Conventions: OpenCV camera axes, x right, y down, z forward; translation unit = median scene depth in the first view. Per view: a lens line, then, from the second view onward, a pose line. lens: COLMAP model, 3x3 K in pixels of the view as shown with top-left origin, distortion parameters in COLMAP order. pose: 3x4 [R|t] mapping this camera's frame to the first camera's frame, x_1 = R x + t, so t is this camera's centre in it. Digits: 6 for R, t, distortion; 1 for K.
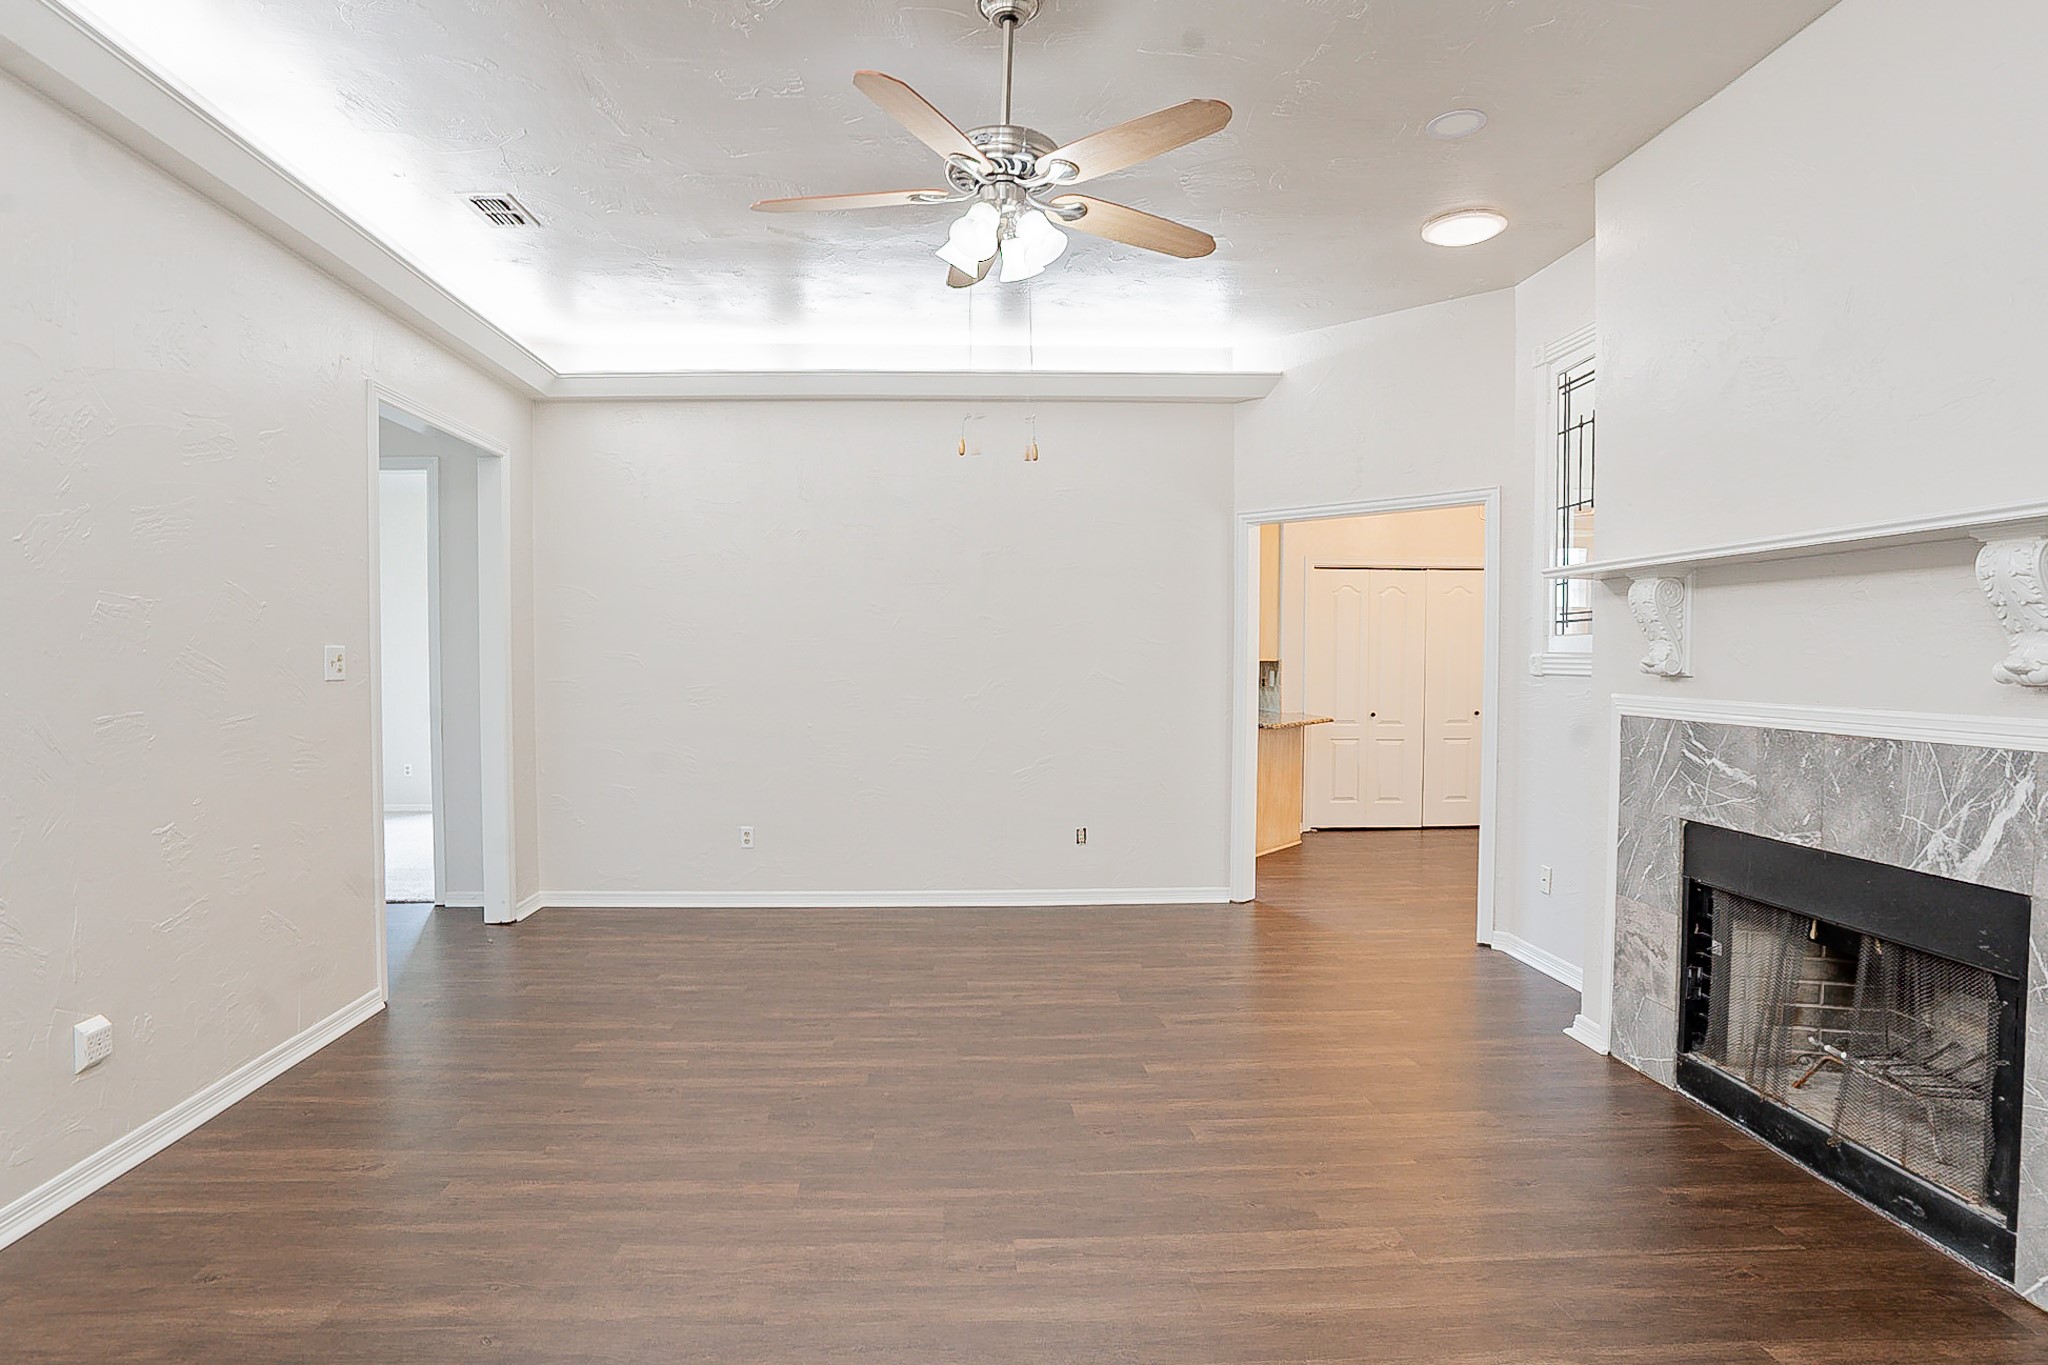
lens RADIAL K [[1053.7, 0, 1006.7], [0, 1053.7, 686.7], [0, 0, 1]] dist [-0.058758, 0.031489]
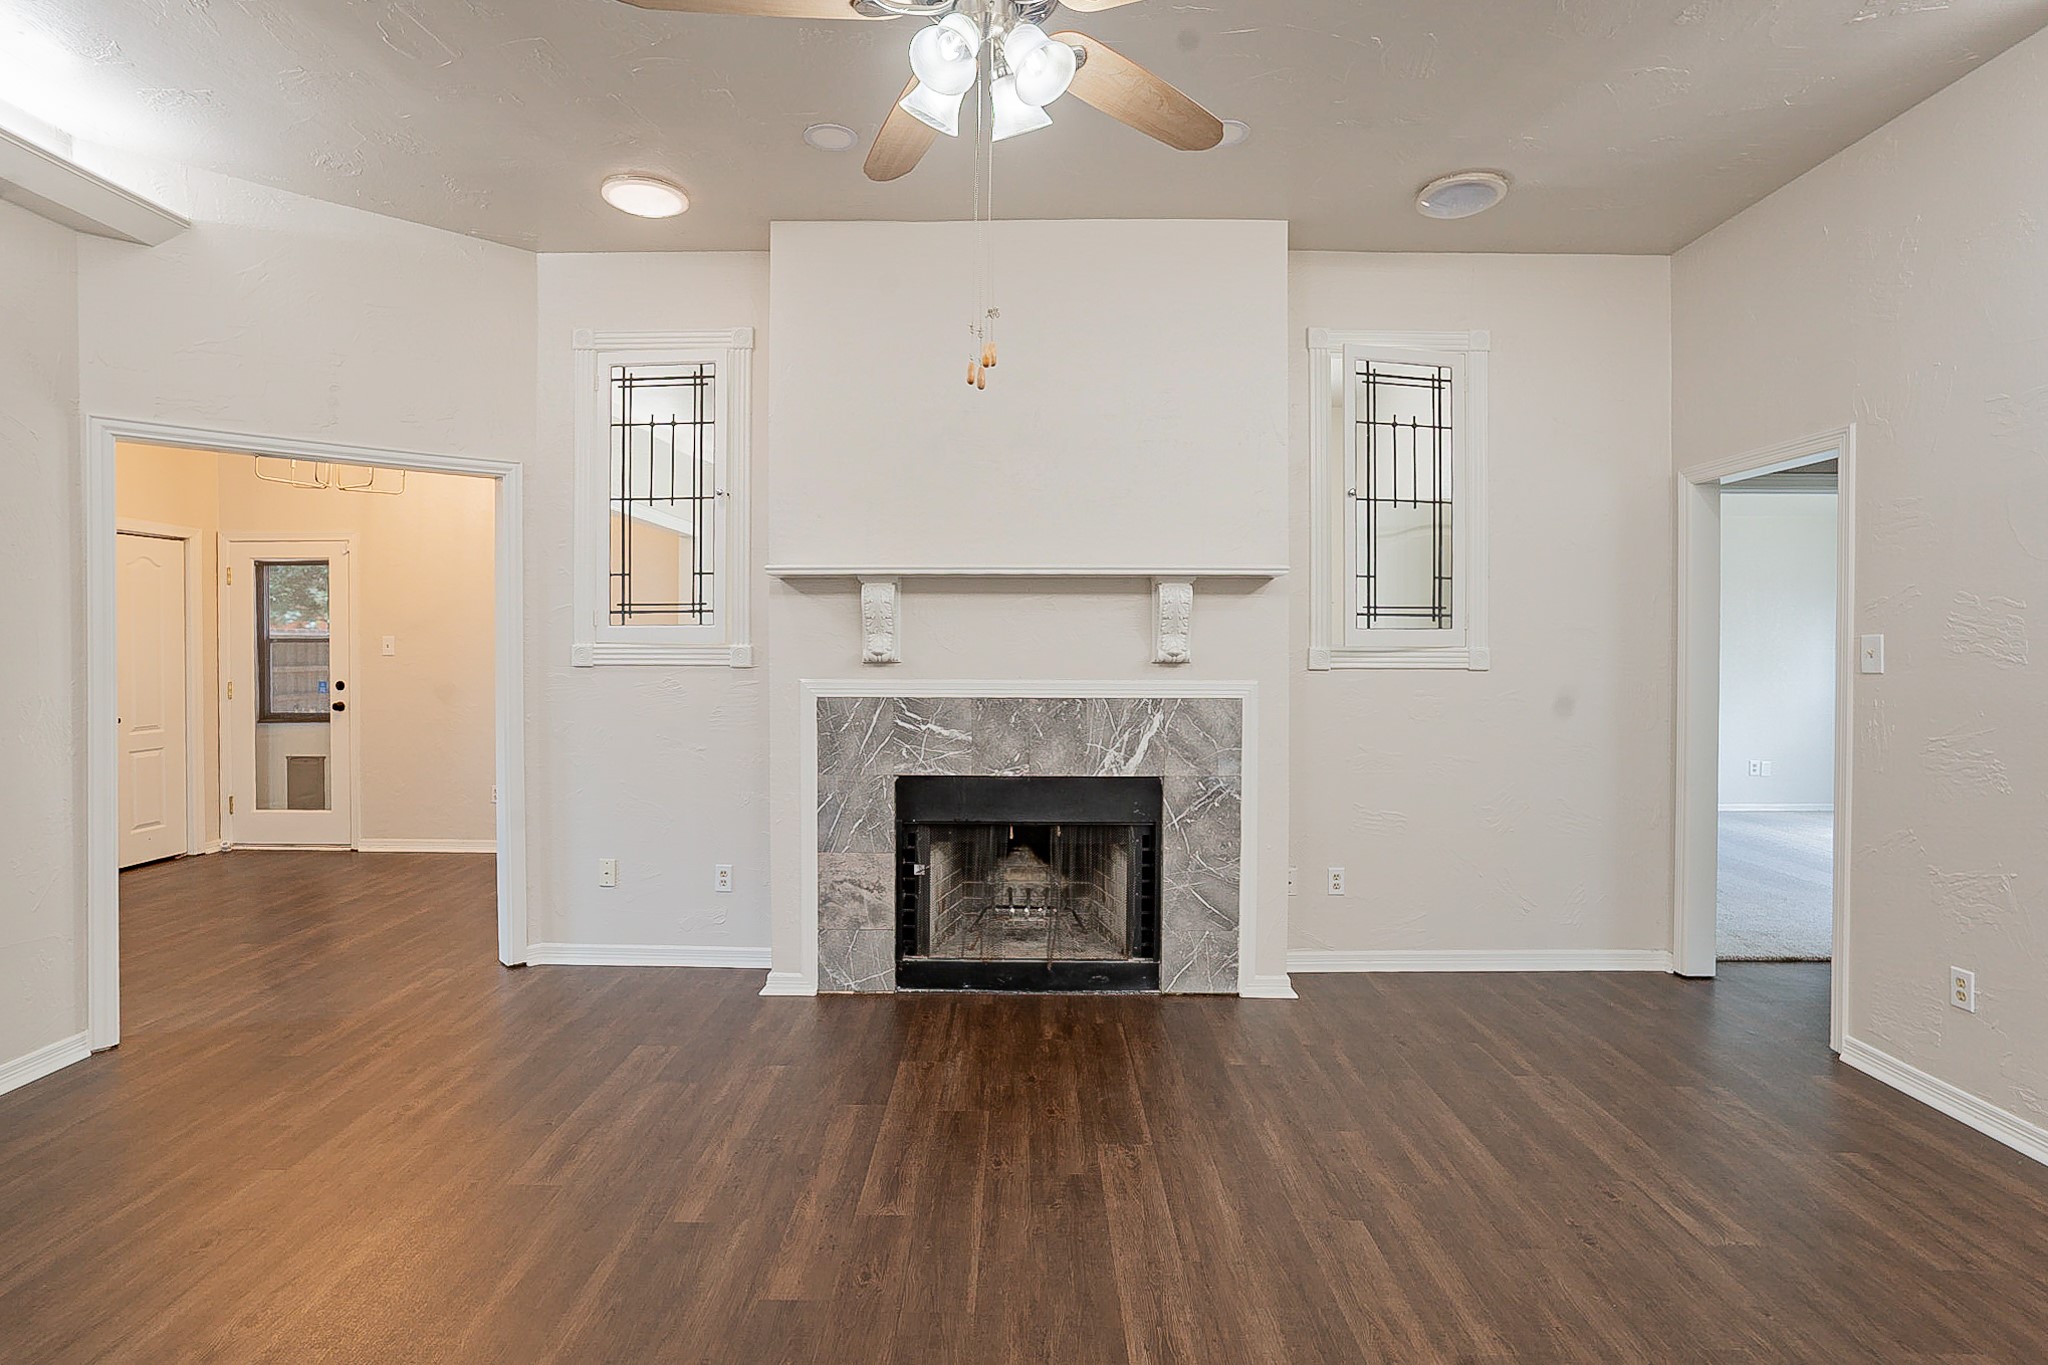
lens RADIAL K [[1013.9, 0, 1010.7], [0, 1013.9, 650.0], [0, 0, 1]] dist [-0.052116, 0.030640]
pose [[0.078009, -0.006401, 0.996932, -0.626451], [0.028905, 0.999574, 0.004156, -0.029101], [-0.996534, 0.028493, 0.078160, 0.839491]]
